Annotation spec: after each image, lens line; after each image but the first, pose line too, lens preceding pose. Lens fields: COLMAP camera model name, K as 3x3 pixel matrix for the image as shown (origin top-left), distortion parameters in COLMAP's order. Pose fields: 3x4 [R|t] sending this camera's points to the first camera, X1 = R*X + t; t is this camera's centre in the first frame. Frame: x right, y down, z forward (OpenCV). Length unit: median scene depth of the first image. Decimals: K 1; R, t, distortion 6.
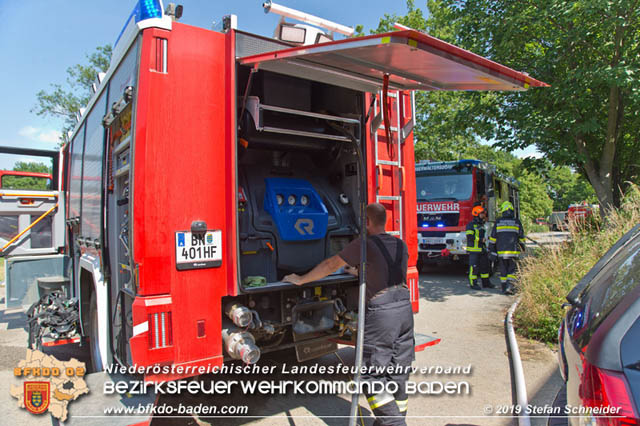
lens RADIAL K [[404.1, 0, 320.0], [0, 404.1, 213.0], [0, 0, 1]] dist [0.000090, -0.000100]
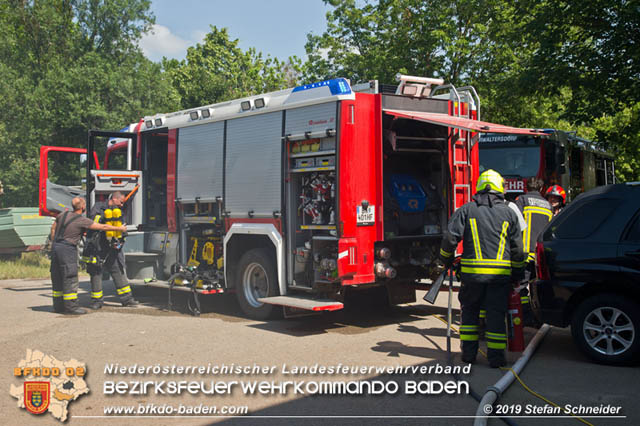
lens RADIAL K [[809.2, 0, 320.0], [0, 809.2, 213.0], [0, 0, 1]] dist [0.010426, 0.010372]
pose [[0.998332, 0.003604, 0.057615, -0.669855], [-0.005527, 0.999432, 0.033242, -0.041488], [-0.057462, -0.033505, 0.997785, -2.514008]]
